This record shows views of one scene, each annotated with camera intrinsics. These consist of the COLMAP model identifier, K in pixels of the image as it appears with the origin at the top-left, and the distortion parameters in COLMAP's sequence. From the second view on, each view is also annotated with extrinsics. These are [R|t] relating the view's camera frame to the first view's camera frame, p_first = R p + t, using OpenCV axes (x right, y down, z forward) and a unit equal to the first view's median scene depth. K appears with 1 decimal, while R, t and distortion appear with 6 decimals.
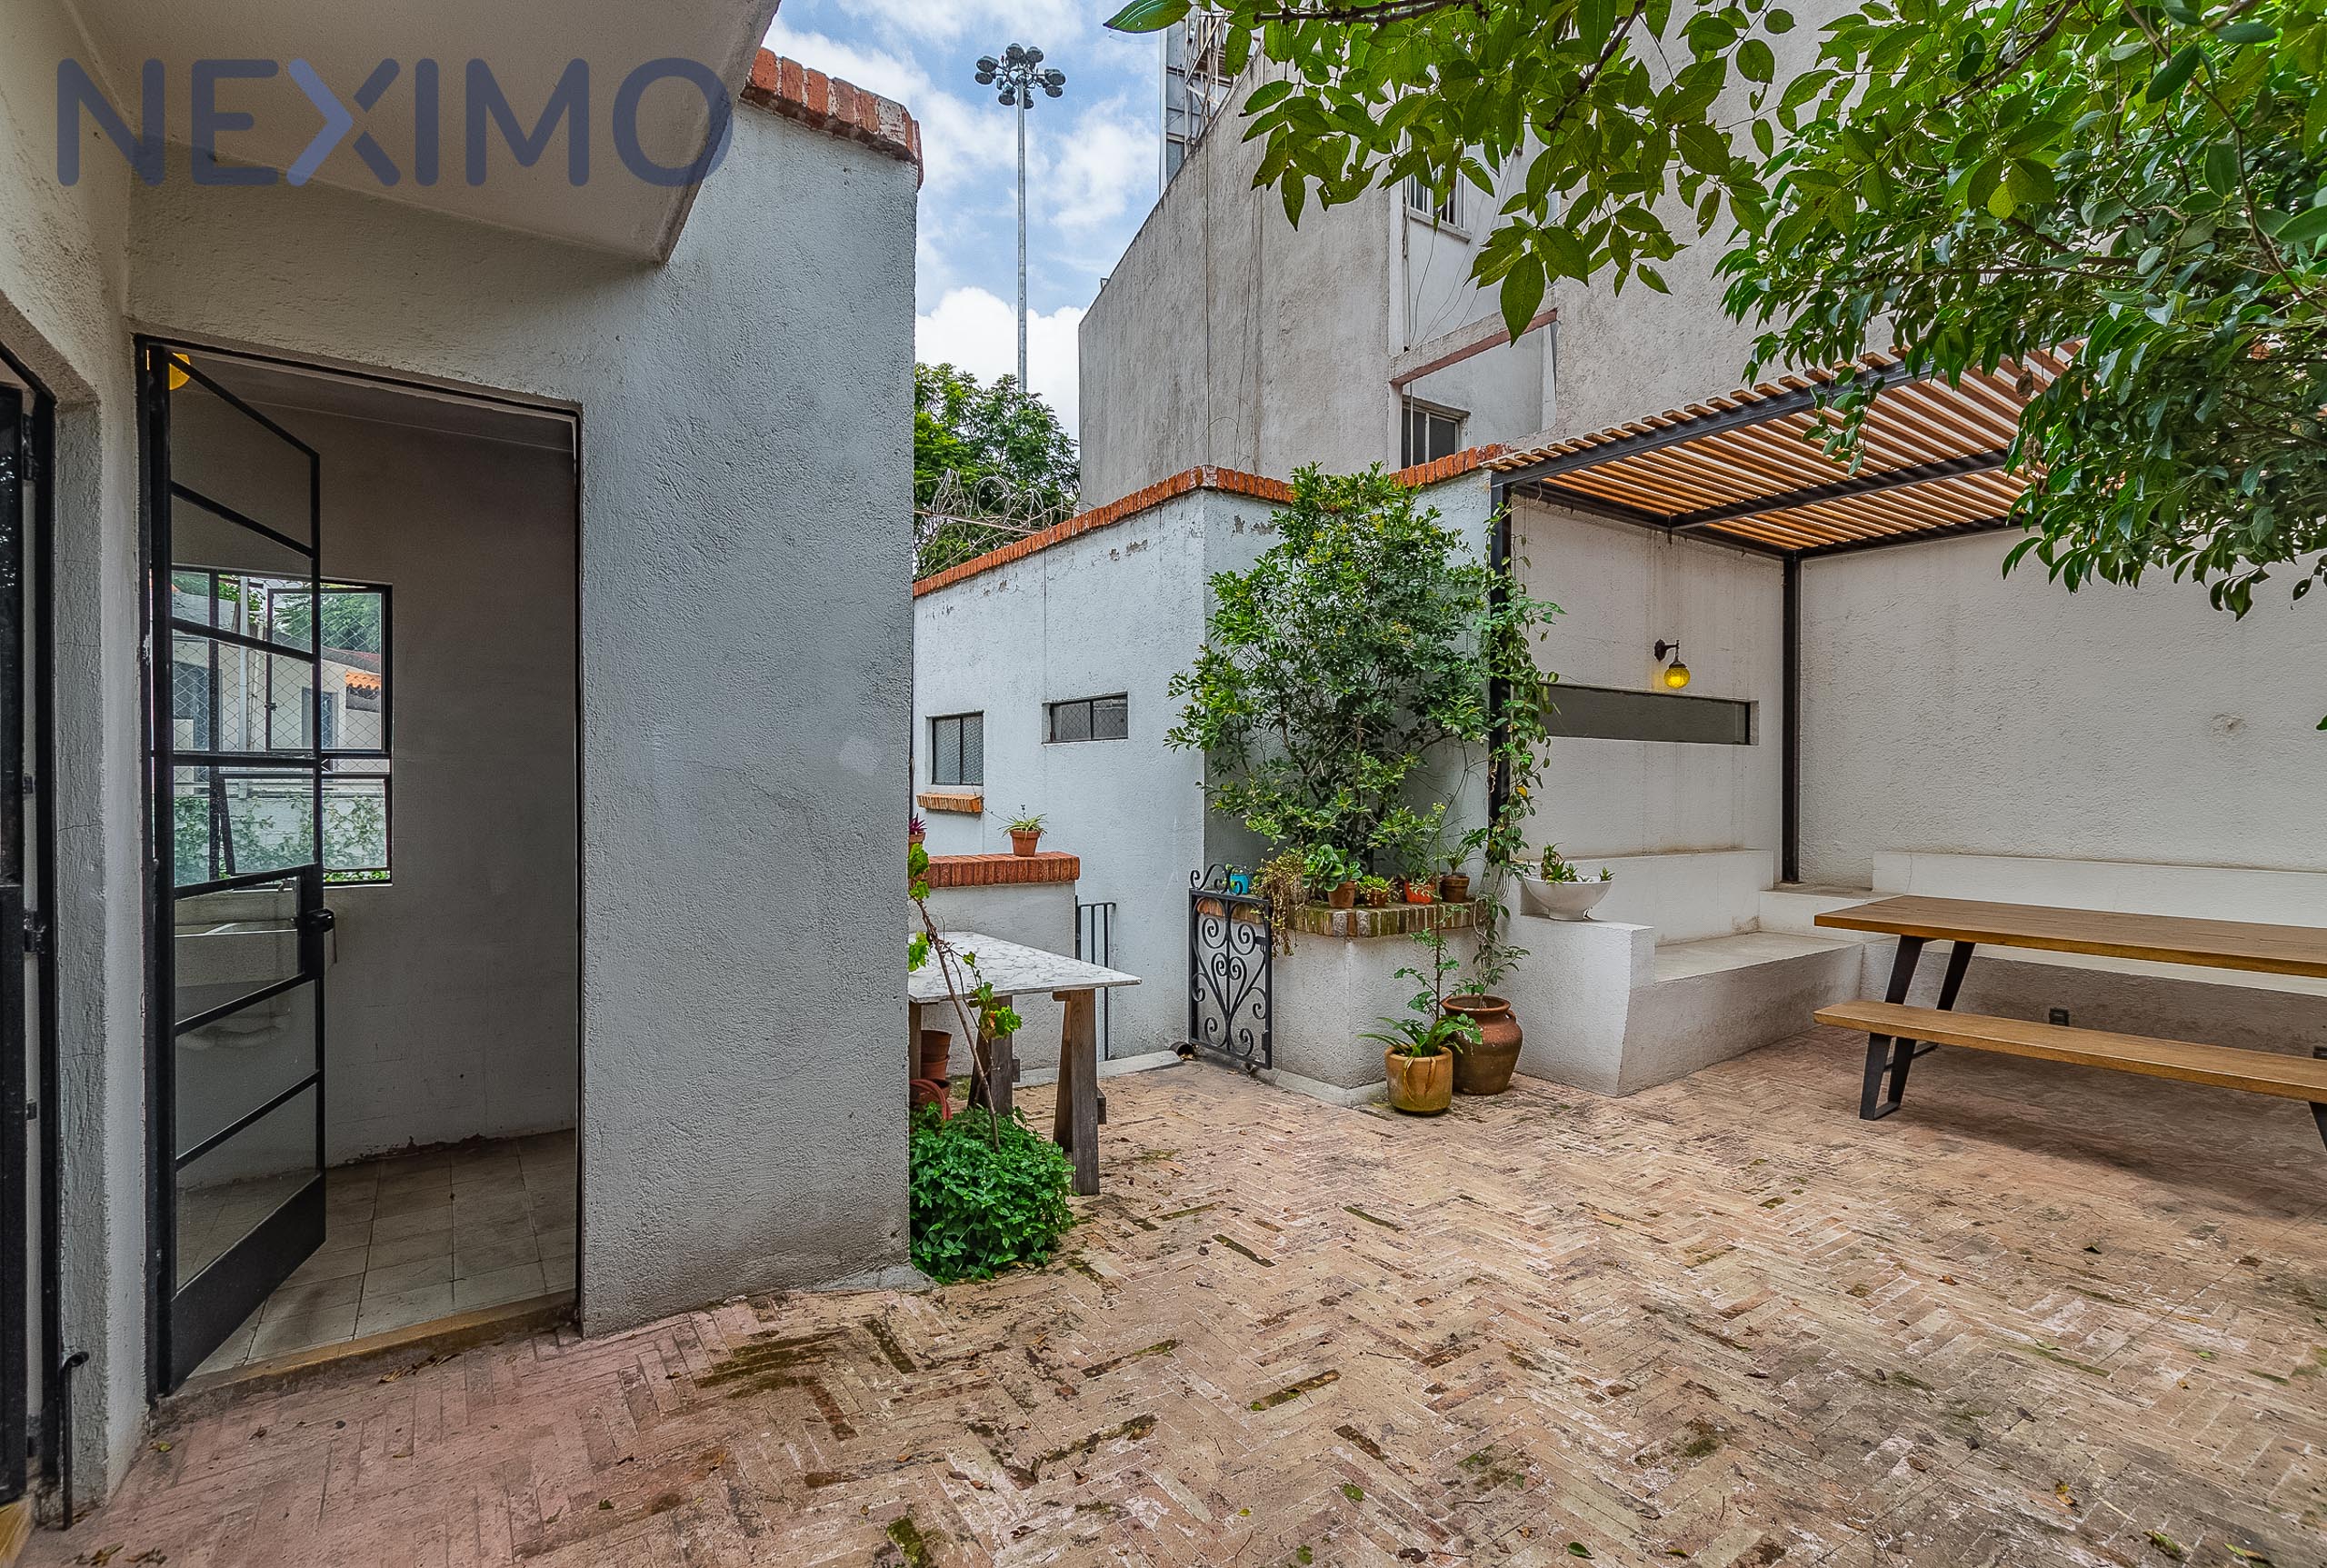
lens RADIAL K [[1042.2, 0, 1152.3], [0, 1042.2, 789.2], [0, 0, 1]] dist [0.007300, -0.002614]
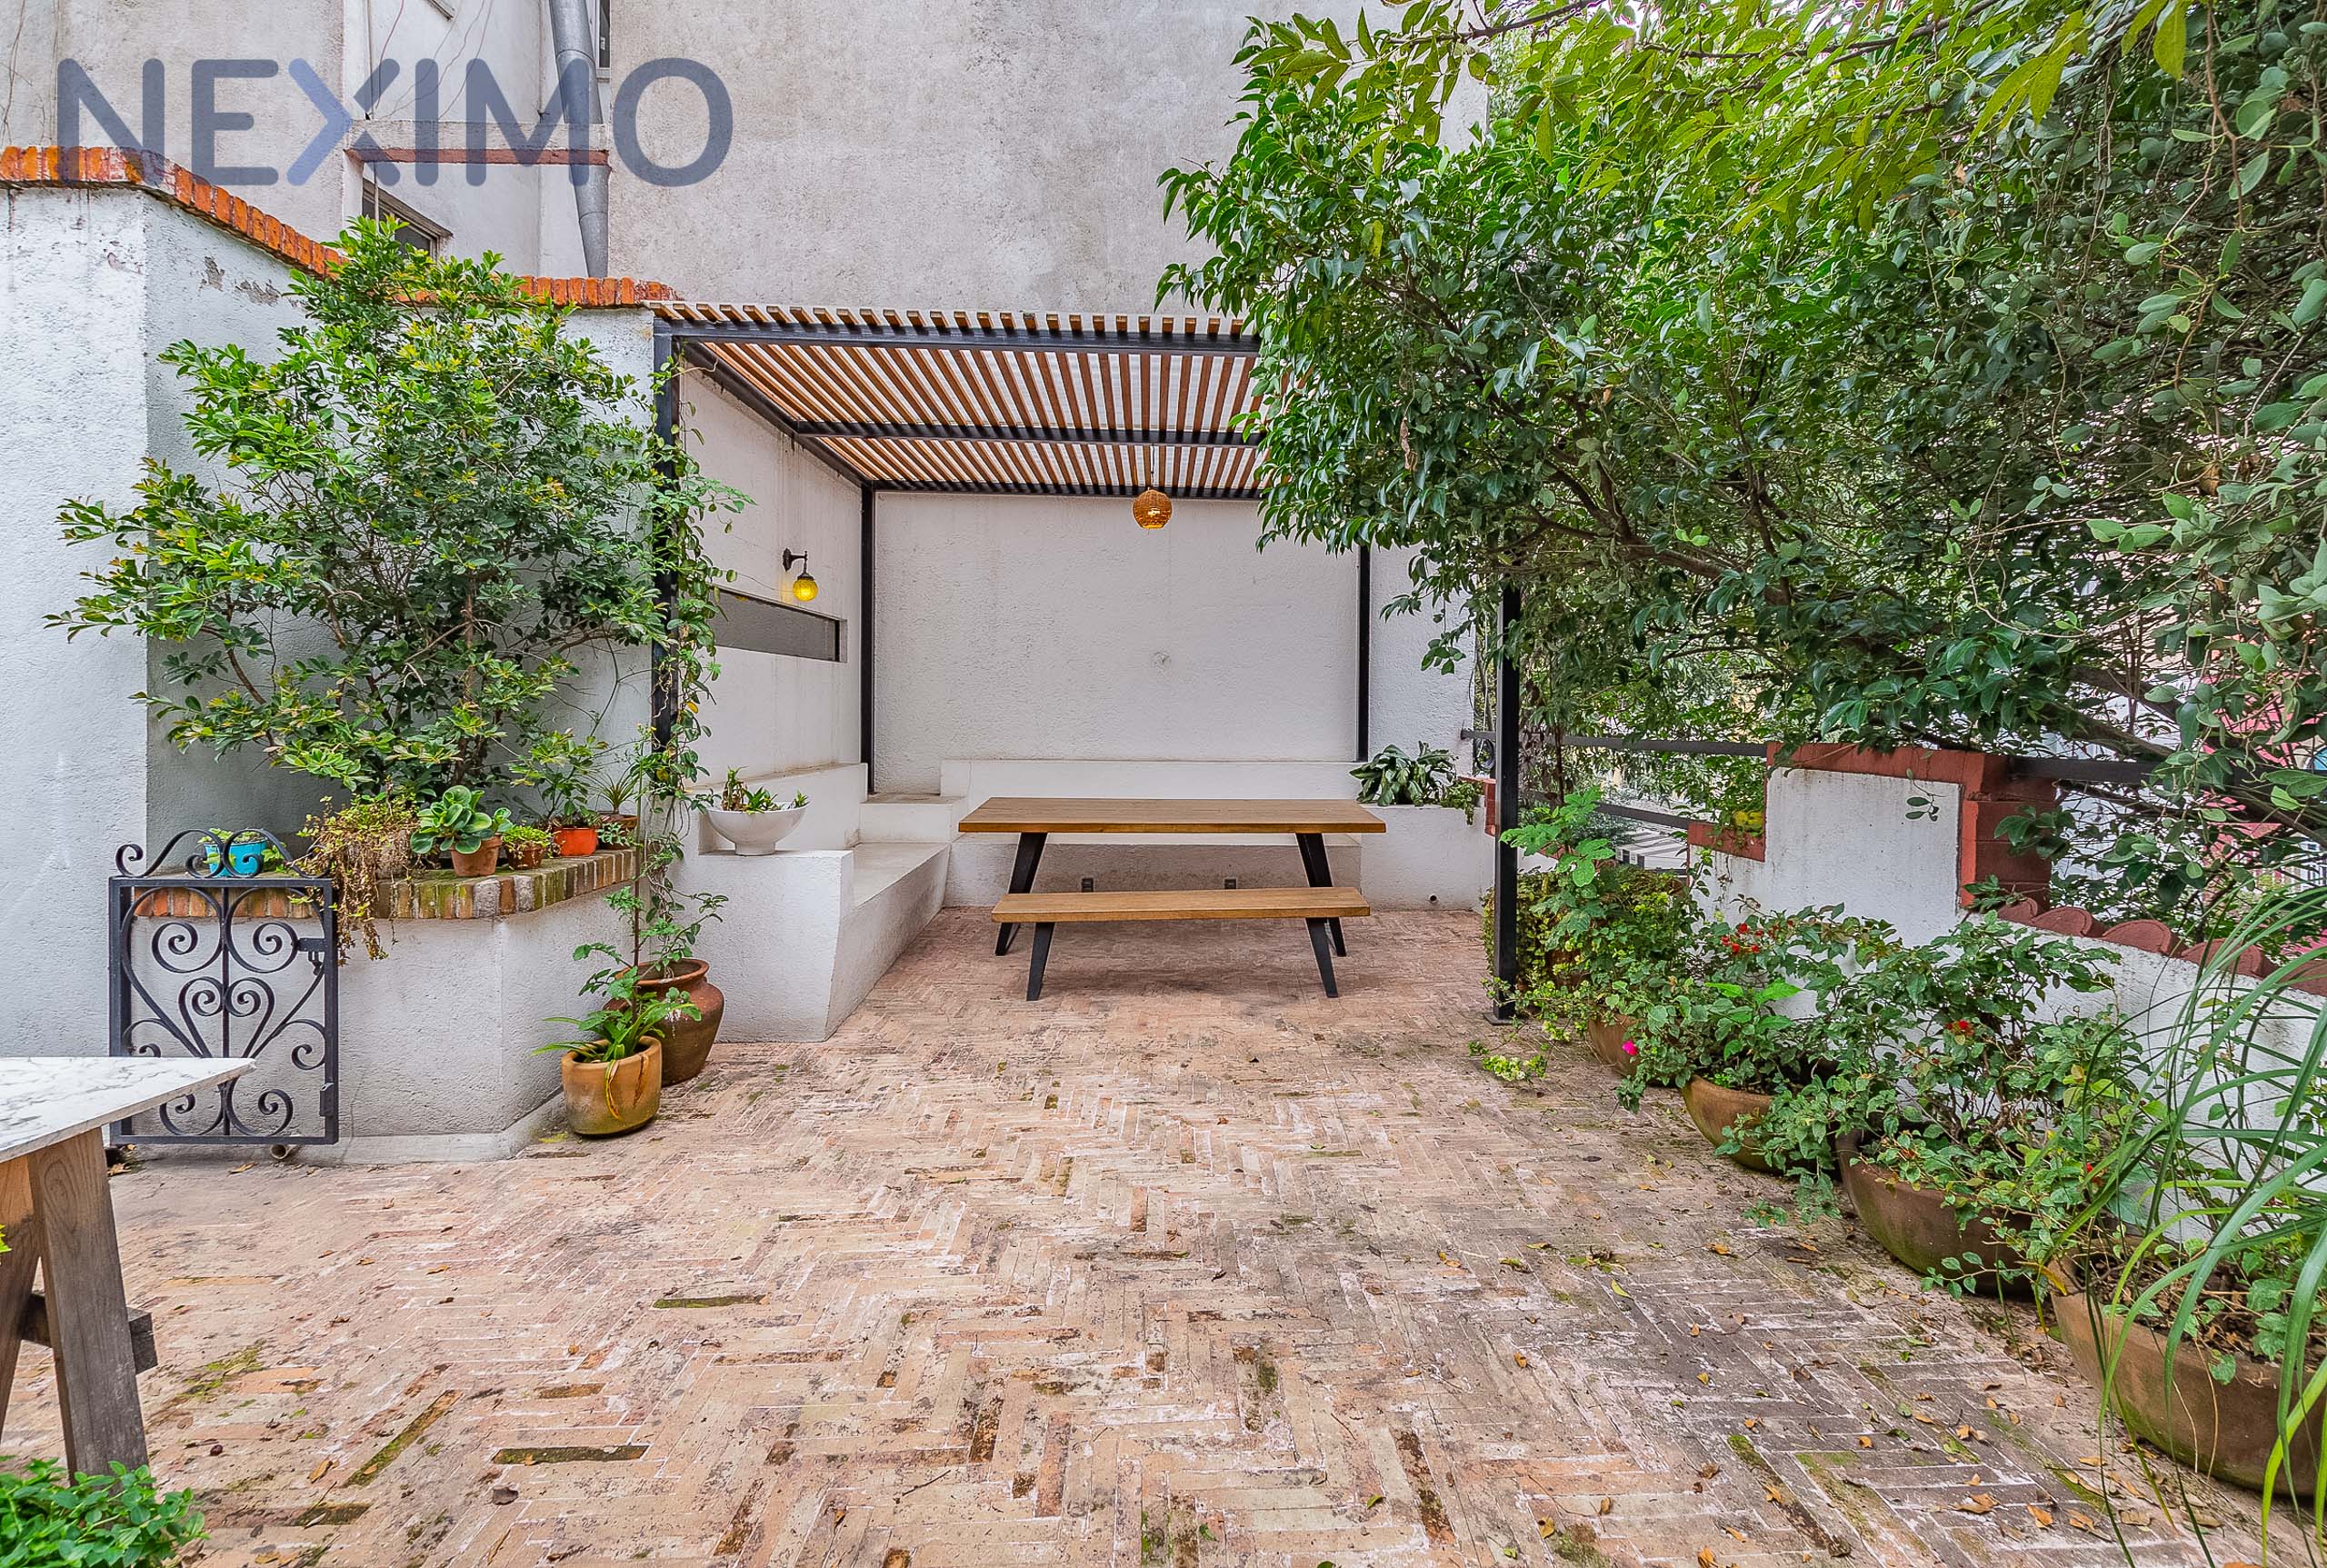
lens RADIAL K [[1042.2, 0, 1169.4], [0, 1042.2, 708.8], [0, 0, 1]] dist [0.007300, -0.002614]
pose [[0.551962, -0.002214, 0.833867, -0.143460], [-0.000249, 0.999996, 0.002819, 0.000569], [-0.833869, -0.001763, 0.551959, 0.226256]]
